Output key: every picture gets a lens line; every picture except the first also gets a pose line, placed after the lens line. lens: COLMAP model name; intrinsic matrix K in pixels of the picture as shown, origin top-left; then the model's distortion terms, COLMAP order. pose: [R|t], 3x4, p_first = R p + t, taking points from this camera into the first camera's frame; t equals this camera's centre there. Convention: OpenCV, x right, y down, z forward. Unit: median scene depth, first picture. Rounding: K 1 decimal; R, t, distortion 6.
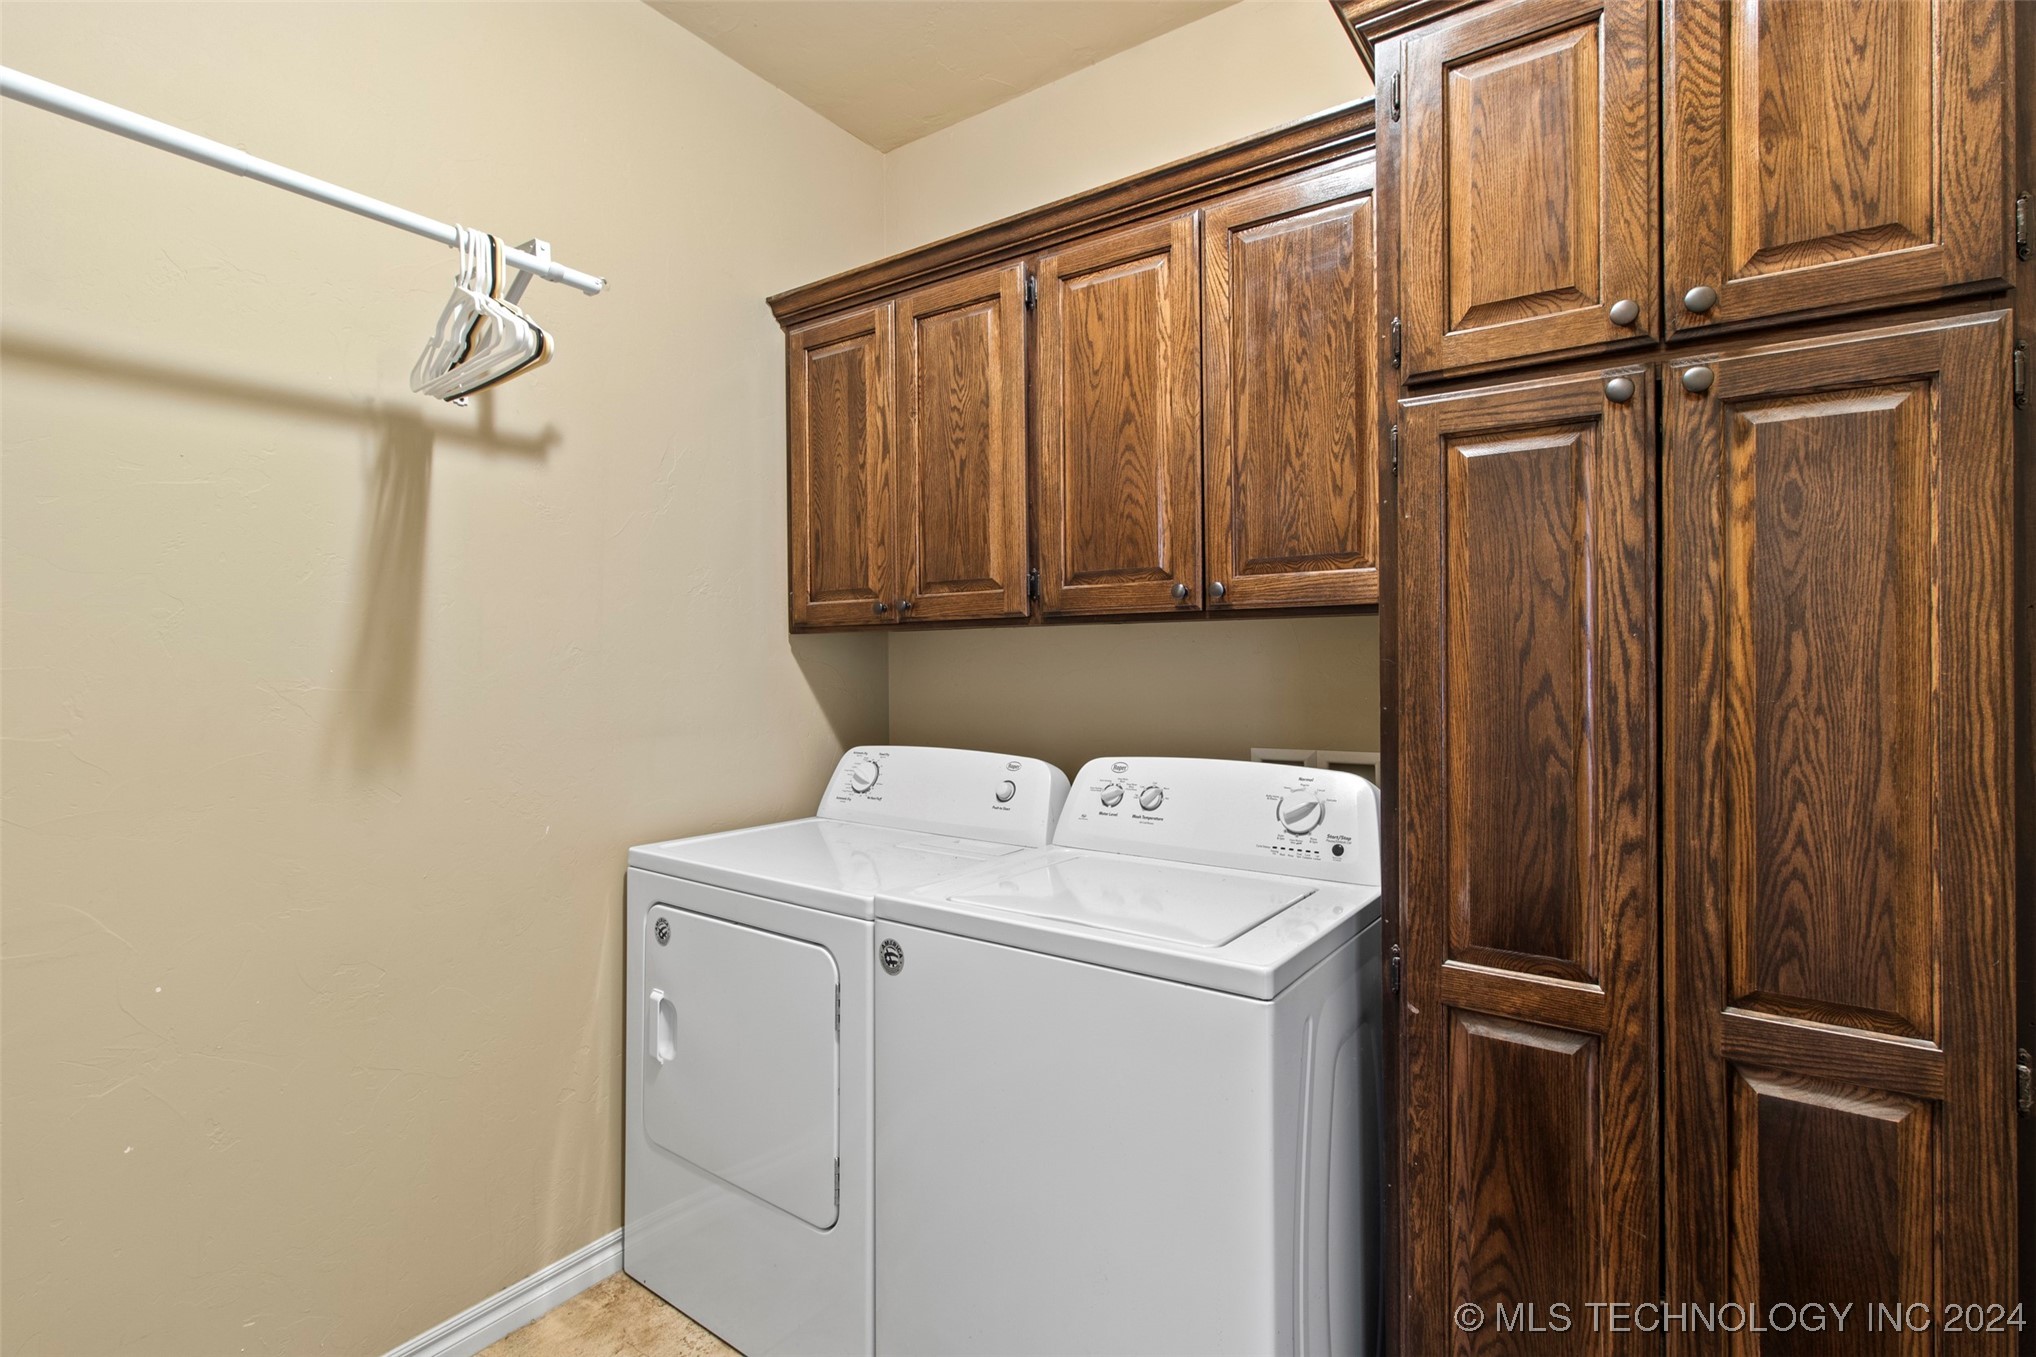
lens RADIAL K [[947.4, 0, 1020.3], [0, 947.4, 674.1], [0, 0, 1]] dist [0.000457, 0.000482]
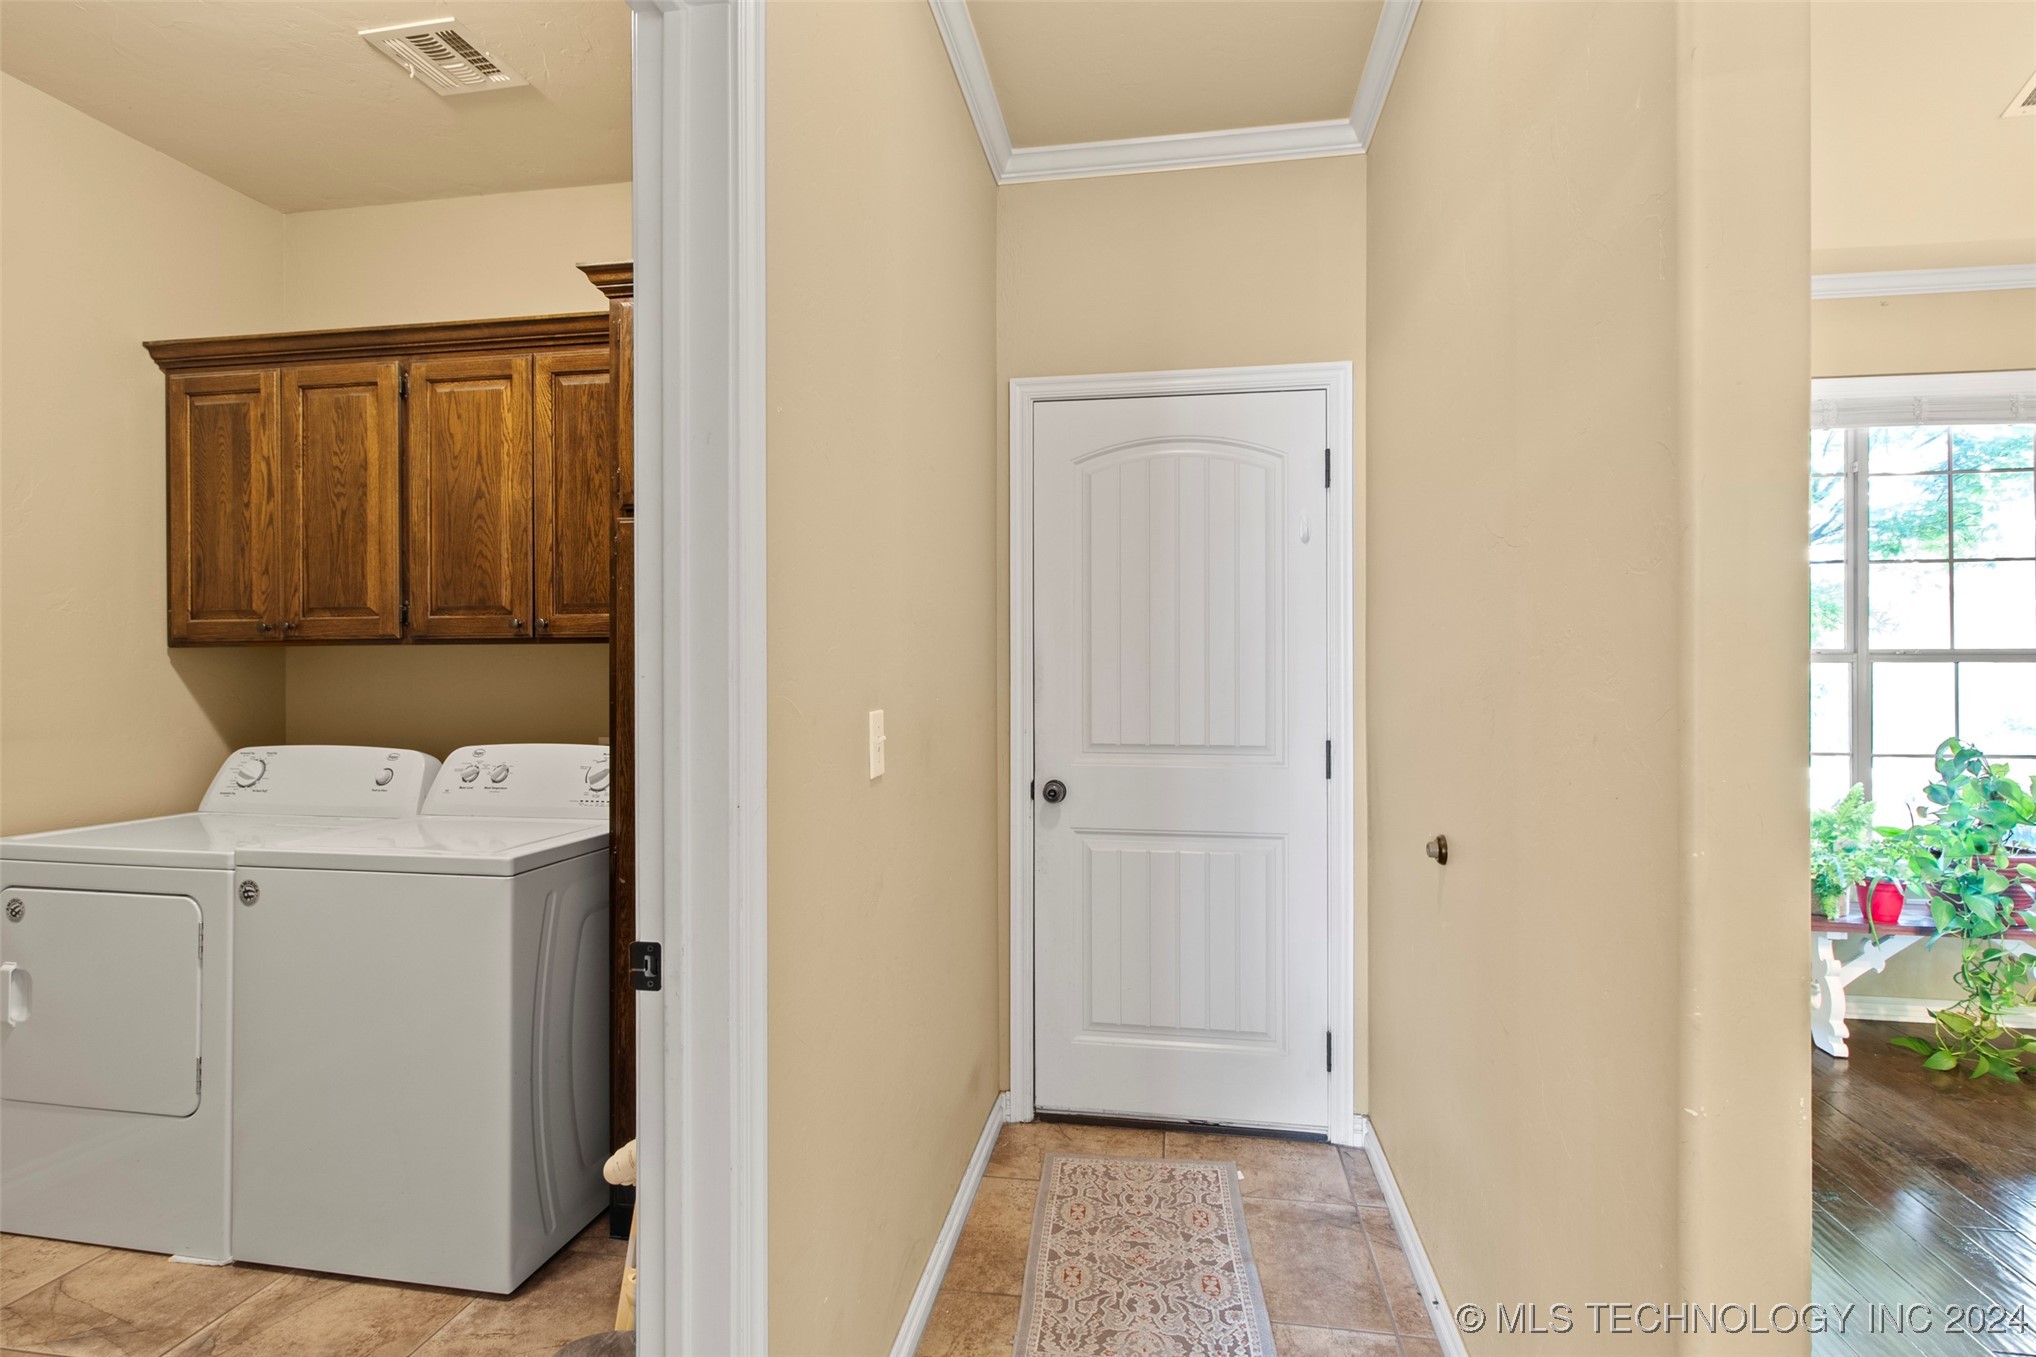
lens RADIAL K [[976.0, 0, 1011.2], [0, 976.0, 673.7], [0, 0, 1]] dist [0.002454, 0.000308]
pose [[0.901427, 0.002221, 0.432926, 0.179455], [0.002388, 0.999946, -0.010101, 0.002699], [-0.432925, 0.010139, 0.901373, -0.545677]]
